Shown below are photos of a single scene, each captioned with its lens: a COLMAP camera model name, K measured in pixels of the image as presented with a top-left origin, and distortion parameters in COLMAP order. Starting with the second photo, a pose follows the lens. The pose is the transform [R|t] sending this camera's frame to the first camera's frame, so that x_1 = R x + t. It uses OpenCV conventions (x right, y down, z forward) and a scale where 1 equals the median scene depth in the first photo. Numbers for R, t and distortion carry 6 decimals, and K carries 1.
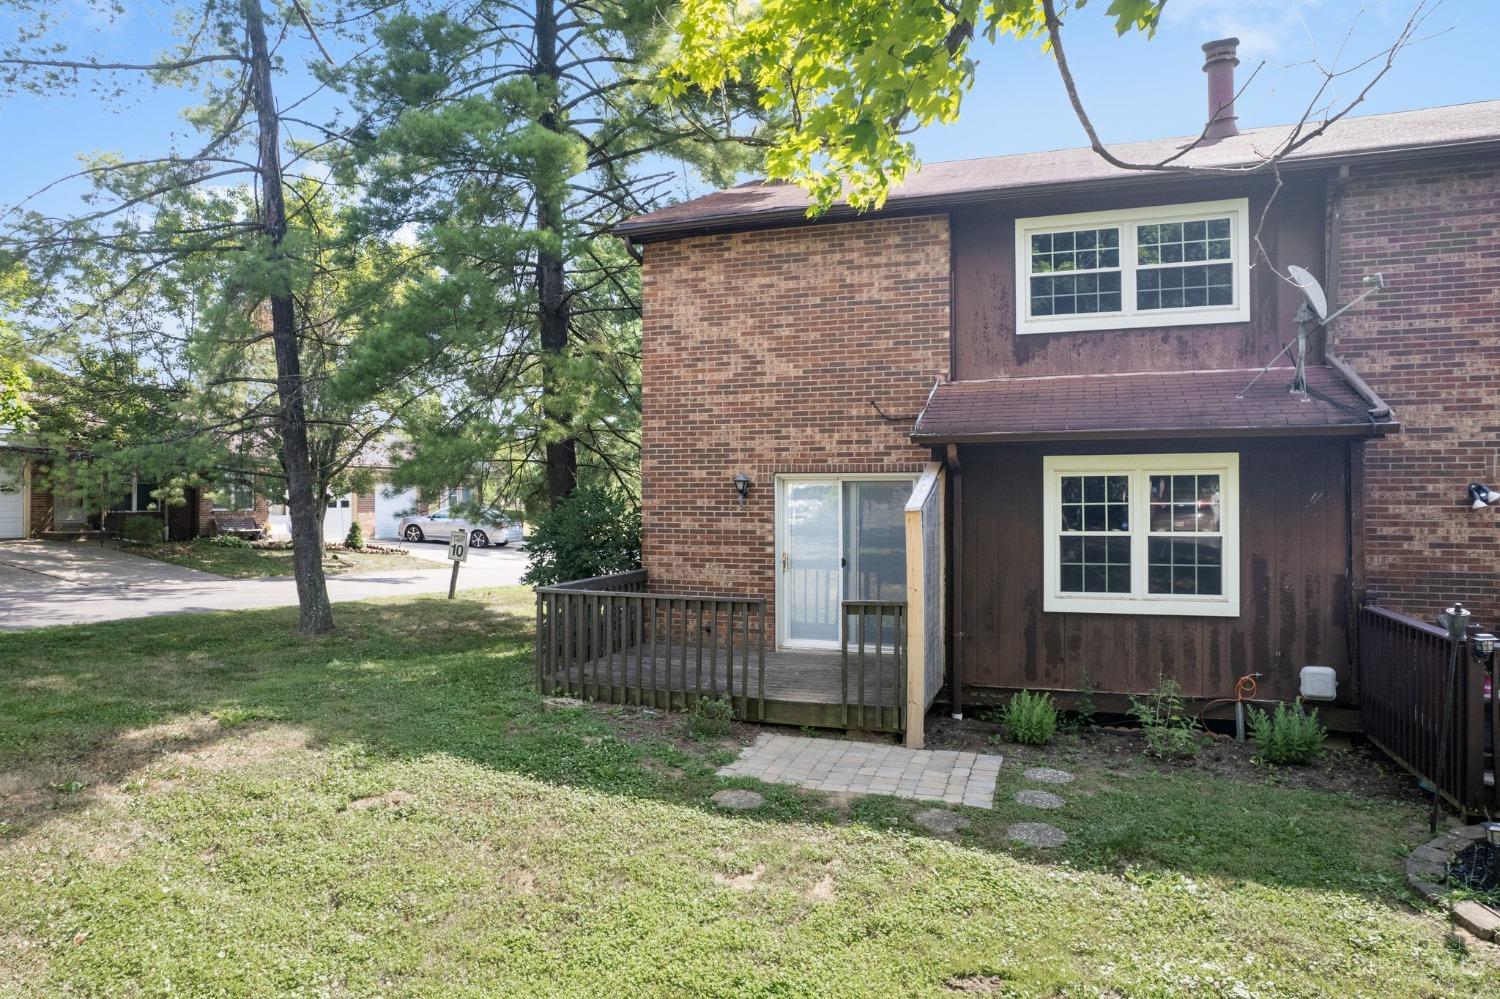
lens RADIAL K [[957.5, 0, 742.7], [0, 957.5, 491.4], [0, 0, 1]] dist [-0.067521, 0.059814]
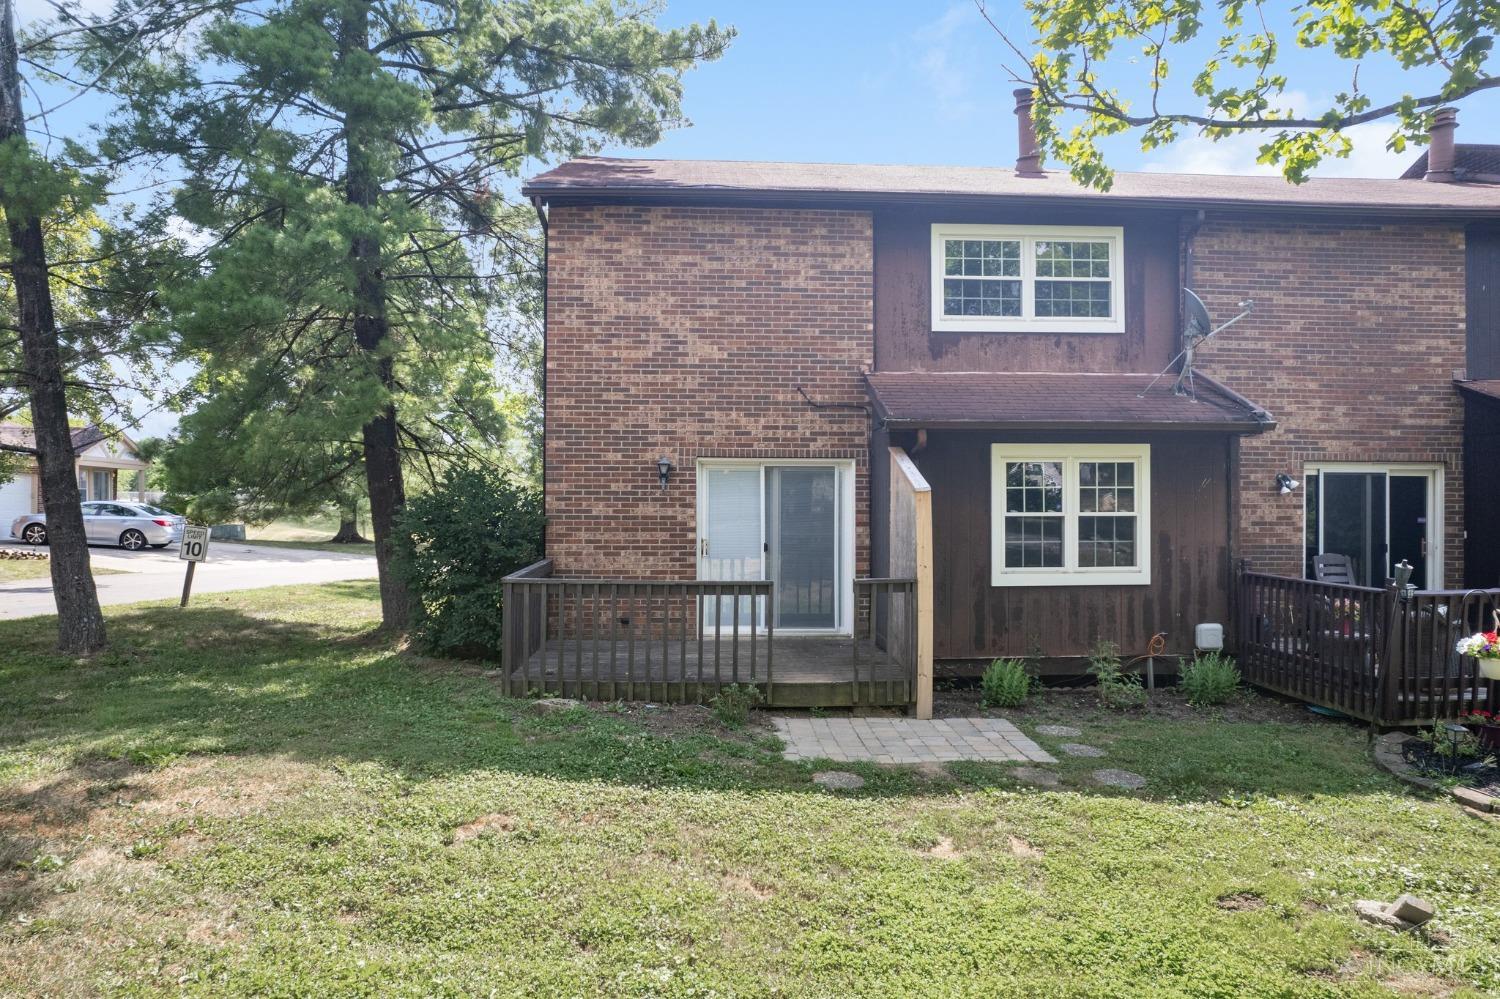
lens RADIAL K [[957.5, 0, 742.7], [0, 957.5, 491.4], [0, 0, 1]] dist [-0.067521, 0.059814]
pose [[0.925299, 0.006822, 0.379176, -0.300238], [-0.006305, 0.999977, -0.002606, 0.018626], [-0.379185, 0.000021, 0.925321, 0.082948]]
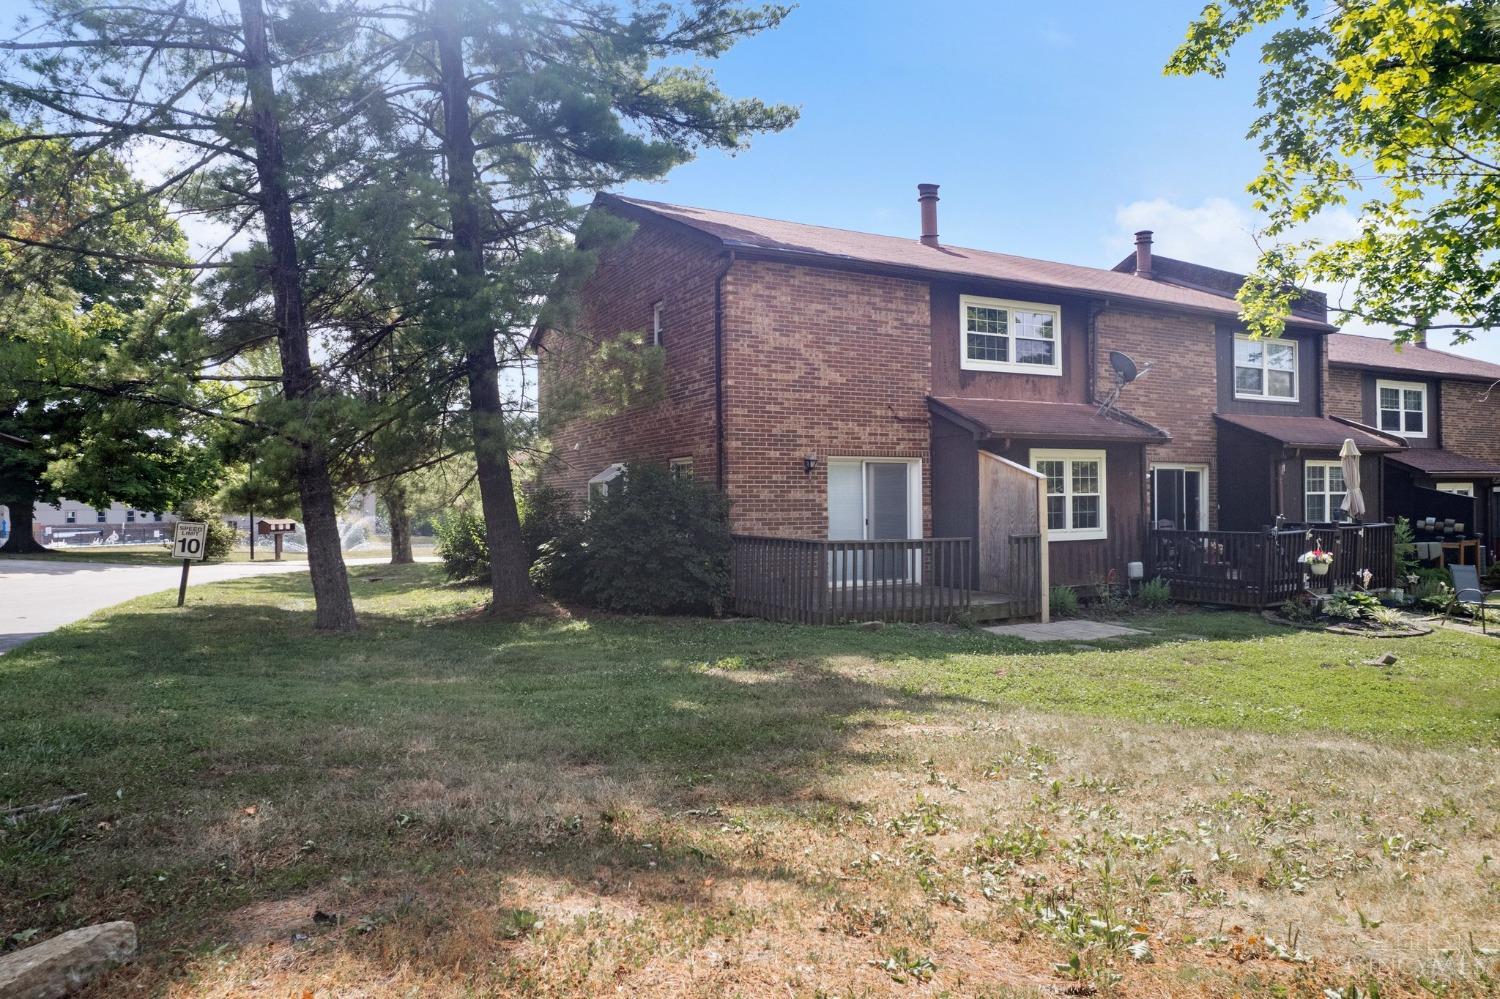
lens RADIAL K [[957.5, 0, 742.7], [0, 957.5, 491.4], [0, 0, 1]] dist [-0.067521, 0.059814]
pose [[0.683197, 0.002446, 0.730230, -1.027728], [0.002083, 0.999984, -0.005298, 0.038039], [-0.730231, 0.005140, 0.683181, 0.195541]]
